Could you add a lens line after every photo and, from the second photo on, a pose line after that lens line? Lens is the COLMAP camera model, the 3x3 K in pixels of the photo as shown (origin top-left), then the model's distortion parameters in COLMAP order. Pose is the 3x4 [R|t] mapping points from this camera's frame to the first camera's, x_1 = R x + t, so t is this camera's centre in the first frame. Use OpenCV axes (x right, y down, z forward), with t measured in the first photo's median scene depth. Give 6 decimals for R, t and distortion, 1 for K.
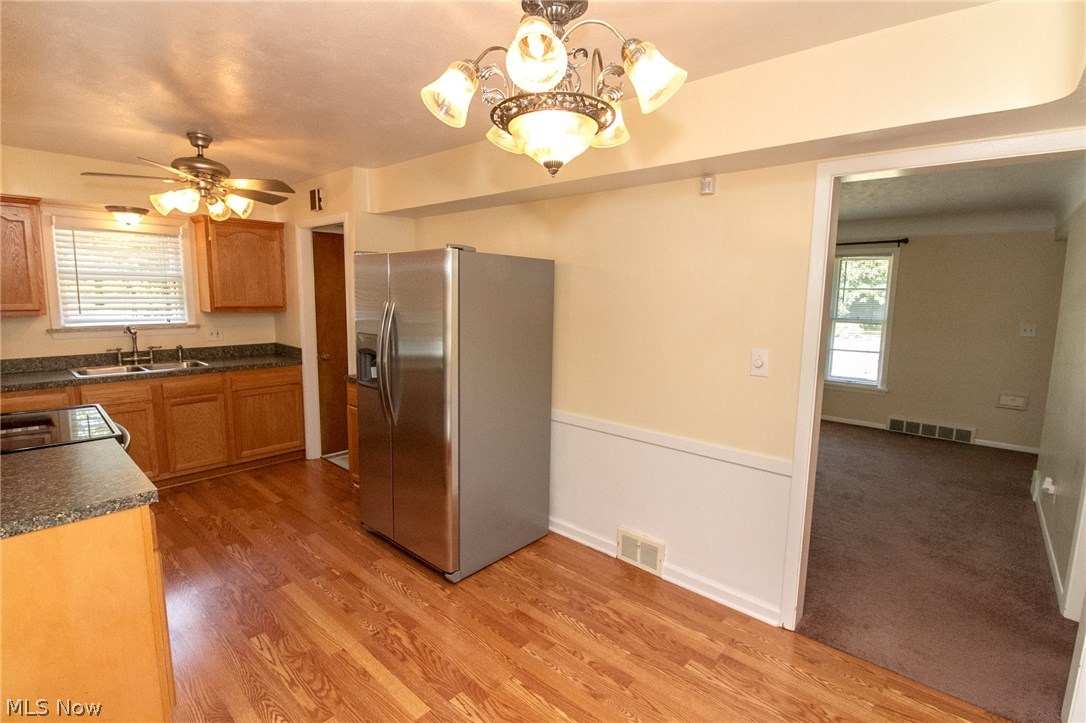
lens RADIAL K [[517.5, 0, 540.8], [0, 517.5, 357.4], [0, 0, 1]] dist [-0.009947, -0.008381]
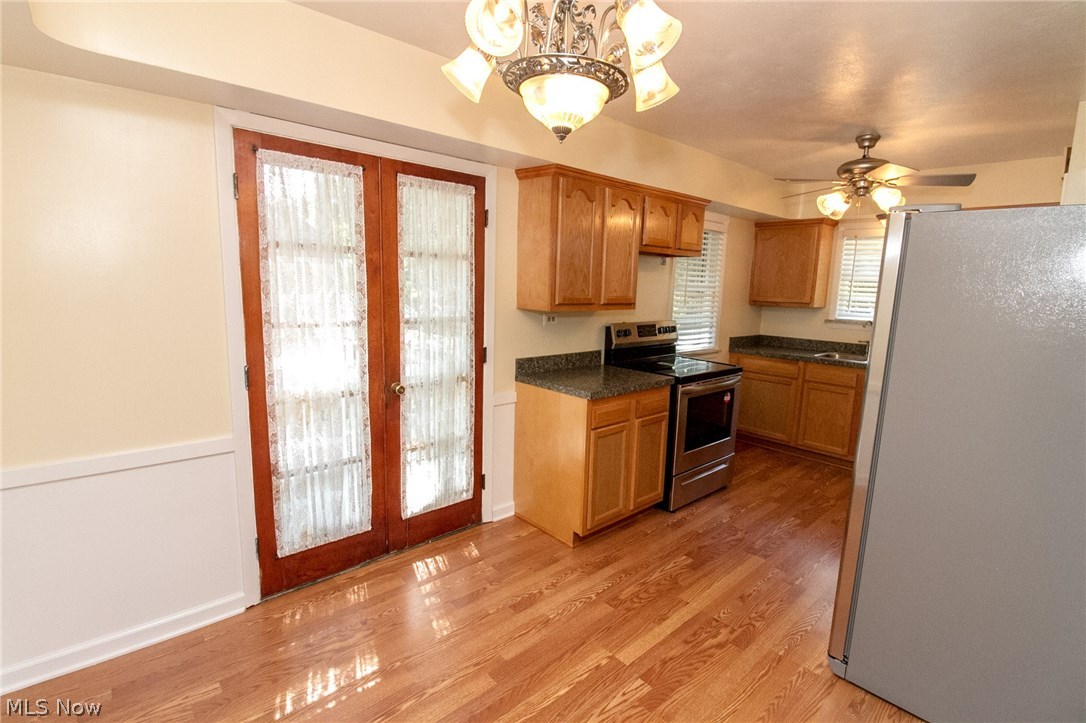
lens RADIAL K [[517.5, 0, 545.3], [0, 517.5, 364.2], [0, 0, 1]] dist [-0.009947, -0.008381]
pose [[-0.135840, 0.132730, -0.981800, 0.469325], [-0.159564, 0.975117, 0.153903, -0.035044], [0.977797, 0.177566, -0.111281, 0.512769]]
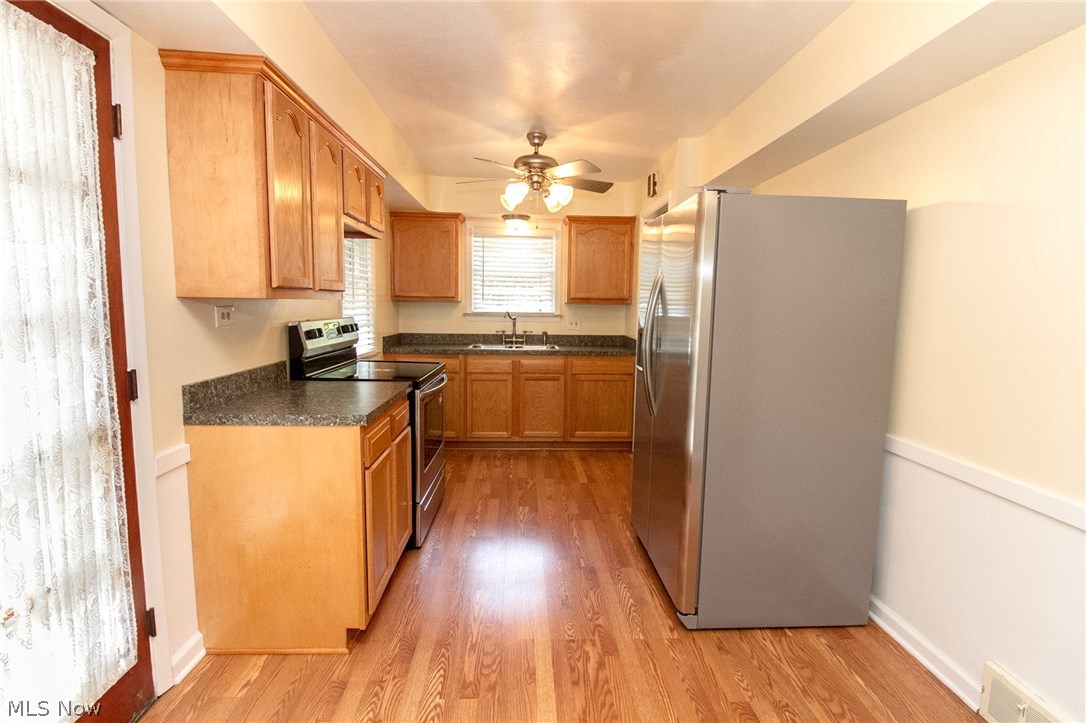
lens RADIAL K [[517.5, 0, 544.1], [0, 517.5, 362.6], [0, 0, 1]] dist [-0.009947, -0.008381]
pose [[0.688232, 0.072703, -0.721839, 0.180396], [-0.097127, 0.995243, 0.007635, 0.047268], [0.718960, 0.064855, 0.692019, 0.242568]]
